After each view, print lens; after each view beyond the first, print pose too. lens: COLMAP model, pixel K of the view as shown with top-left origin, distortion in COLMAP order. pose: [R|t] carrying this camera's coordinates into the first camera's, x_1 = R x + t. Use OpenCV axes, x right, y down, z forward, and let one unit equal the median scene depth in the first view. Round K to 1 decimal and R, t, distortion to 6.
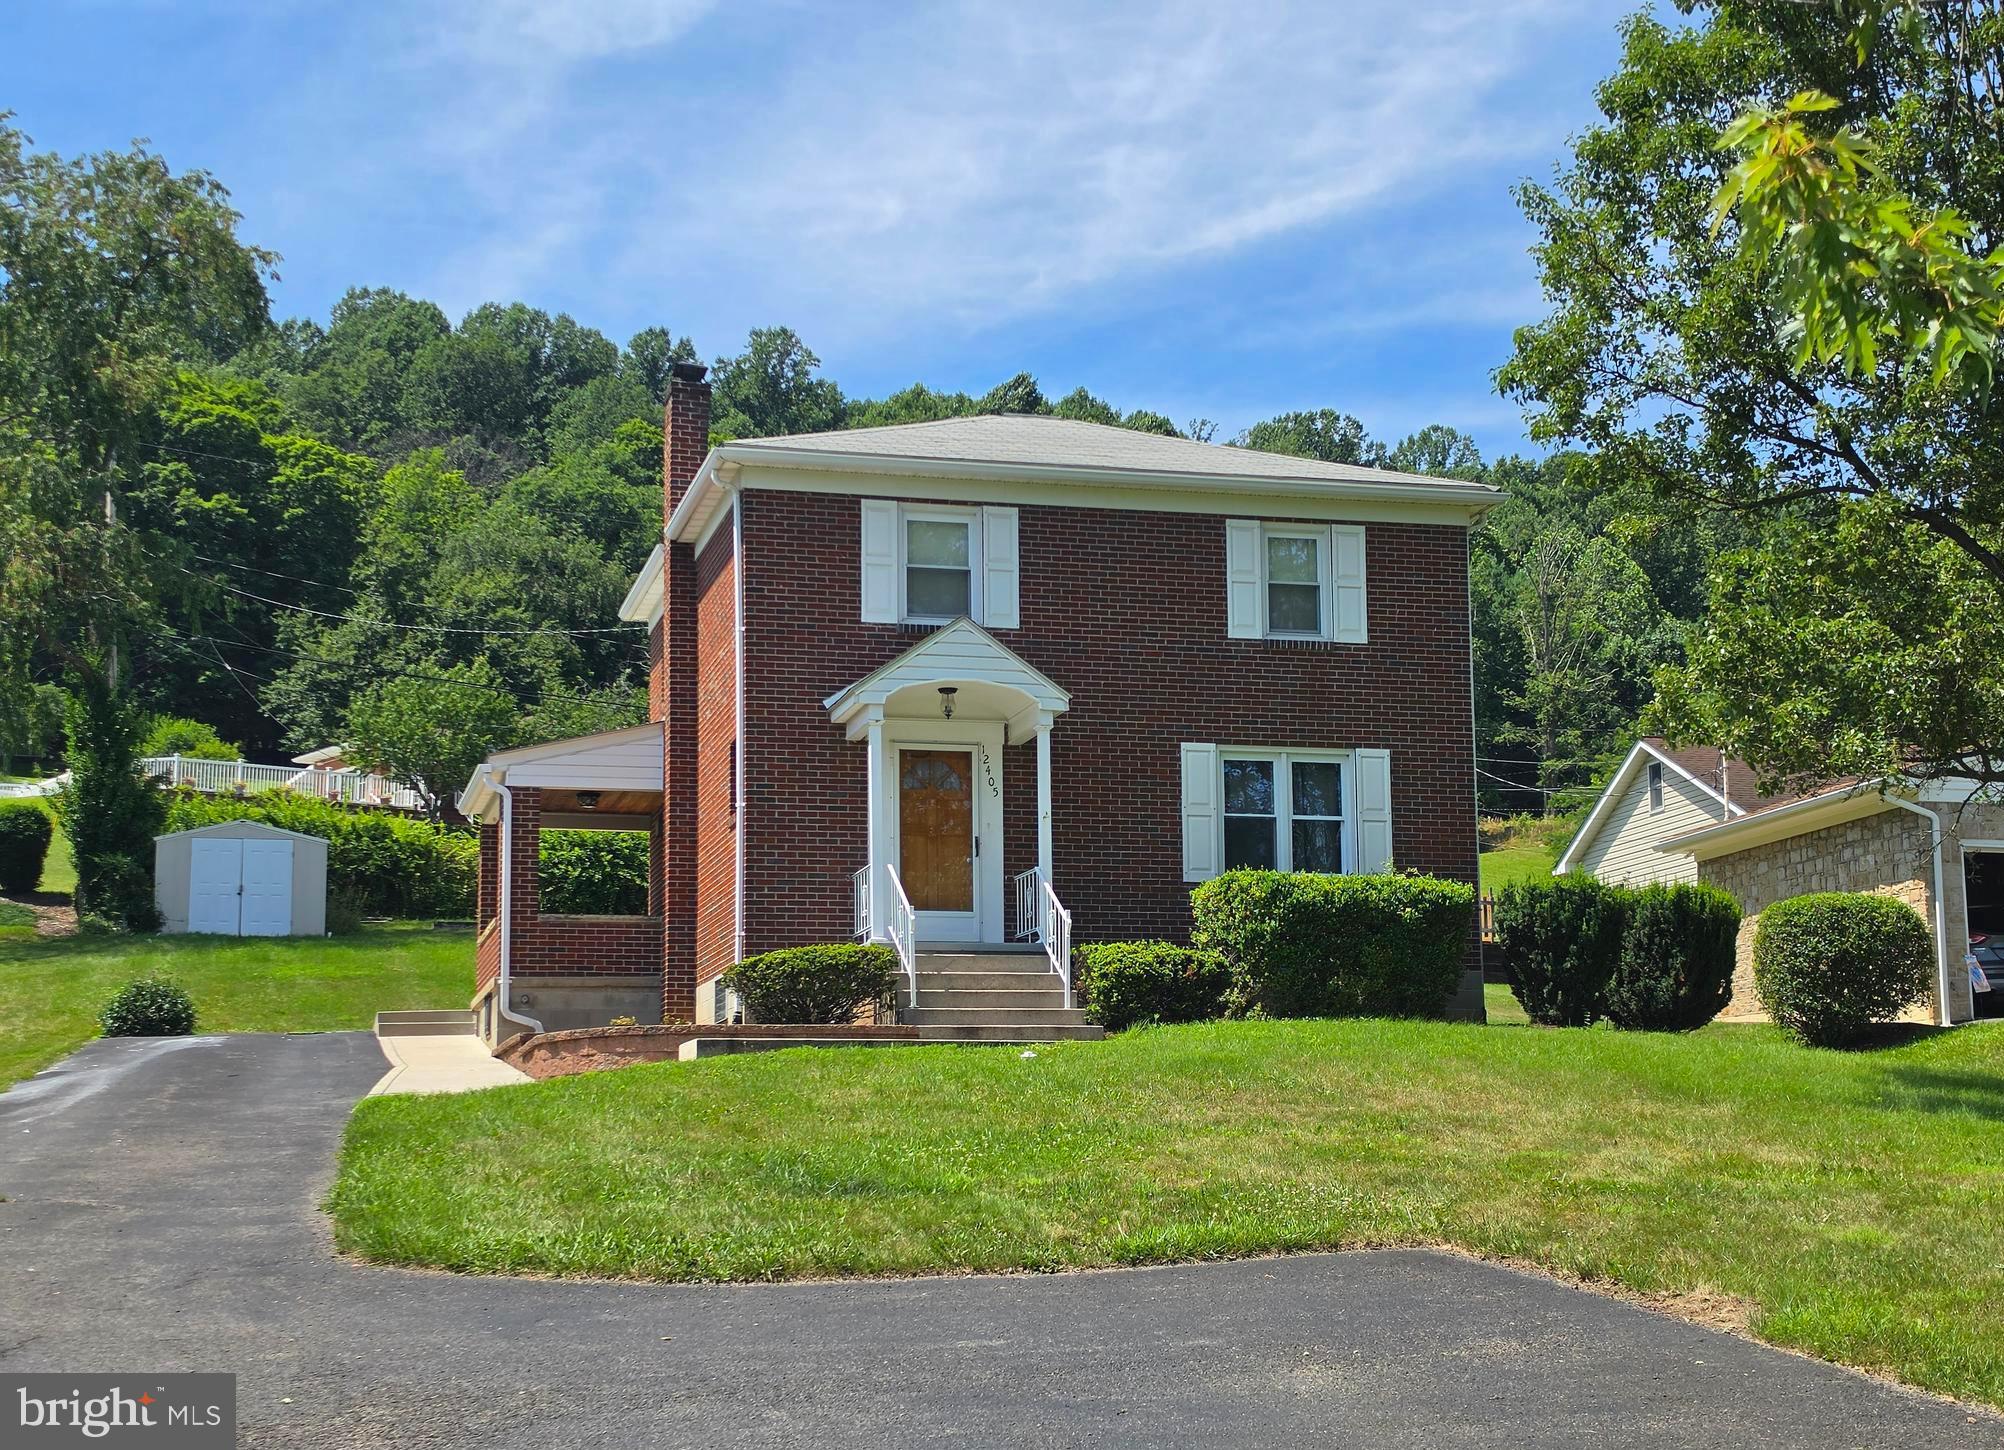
lens RADIAL K [[2852.5, 0, 1000.7], [0, 2852.5, 792.7], [0, 0, 1]] dist [0.149986, -0.420396]
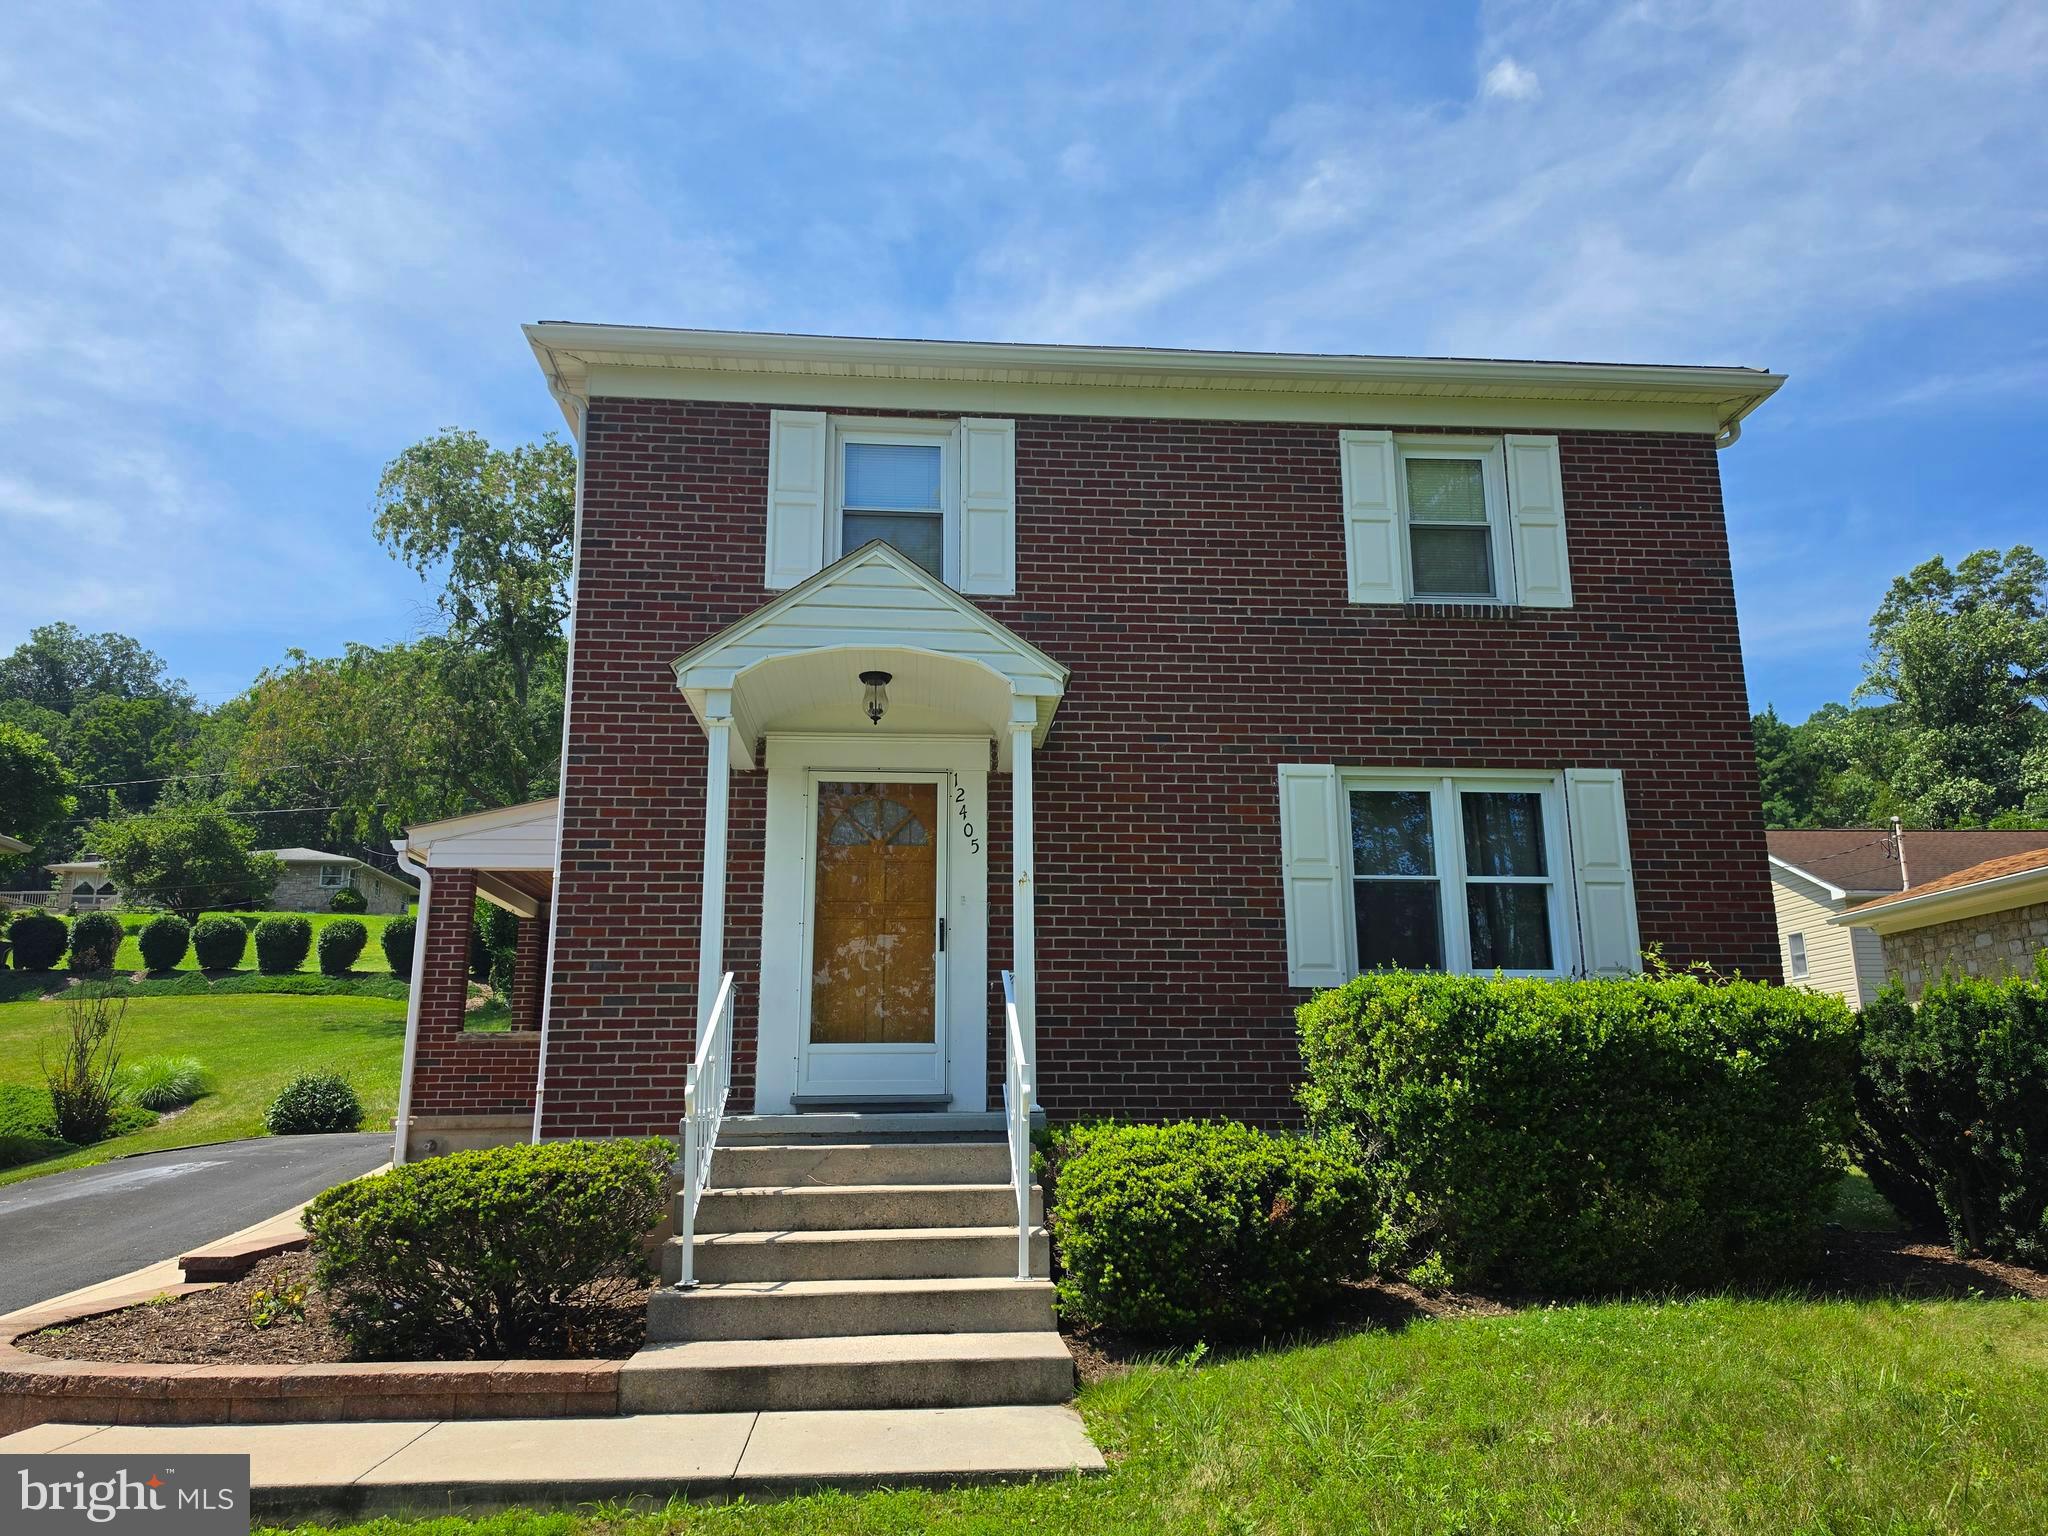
lens RADIAL K [[1409.6, 0, 1021.2], [0, 1409.6, 774.4], [0, 0, 1]] dist [0.093647, -0.155646]
pose [[0.986027, -0.035192, -0.162825, 0.056990], [0.020328, 0.995545, -0.092066, 0.012232], [0.165339, 0.087470, 0.982350, 0.671192]]
